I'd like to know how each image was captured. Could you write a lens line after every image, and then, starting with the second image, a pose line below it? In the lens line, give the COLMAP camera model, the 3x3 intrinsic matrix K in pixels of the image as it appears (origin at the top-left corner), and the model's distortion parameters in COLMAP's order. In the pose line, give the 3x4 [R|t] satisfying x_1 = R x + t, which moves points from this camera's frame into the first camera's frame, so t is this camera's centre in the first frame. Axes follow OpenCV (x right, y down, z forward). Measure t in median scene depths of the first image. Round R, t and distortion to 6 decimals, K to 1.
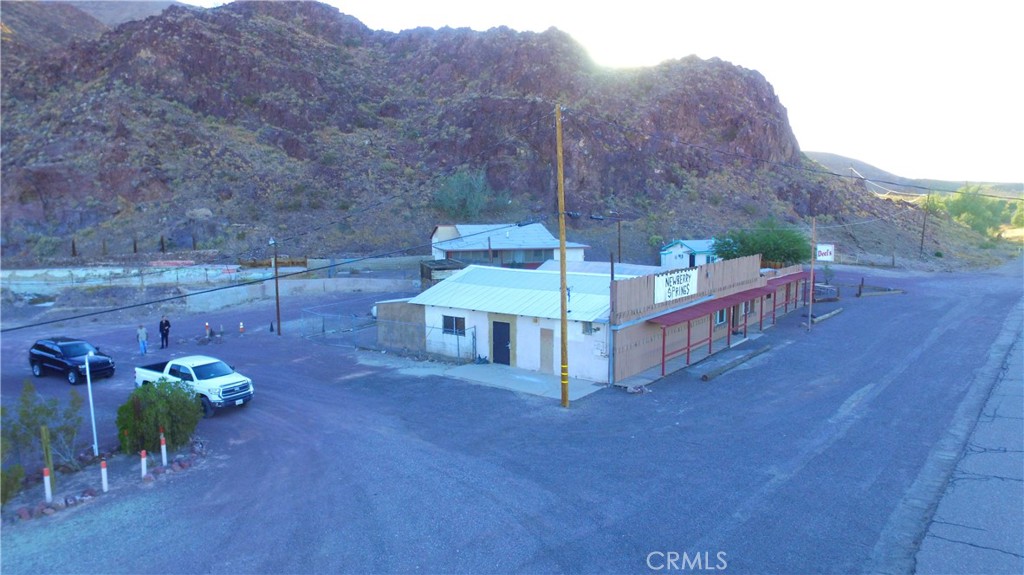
lens RADIAL K [[710.6, 0, 512.0], [0, 710.6, 287.5], [0, 0, 1]] dist [-0.114724, 0.104528]
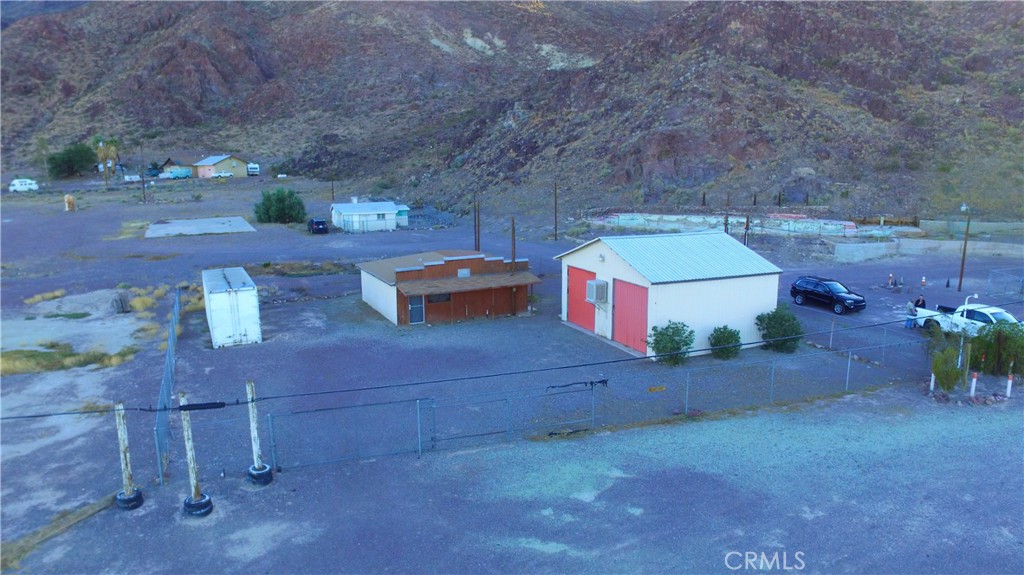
lens RADIAL K [[710.6, 0, 512.0], [0, 710.6, 287.5], [0, 0, 1]] dist [-0.114724, 0.104528]
pose [[0.809192, 0.108595, -0.577422, -0.140037], [-0.066698, 0.993396, 0.093356, 0.003440], [0.583746, -0.037030, 0.811091, -0.156253]]
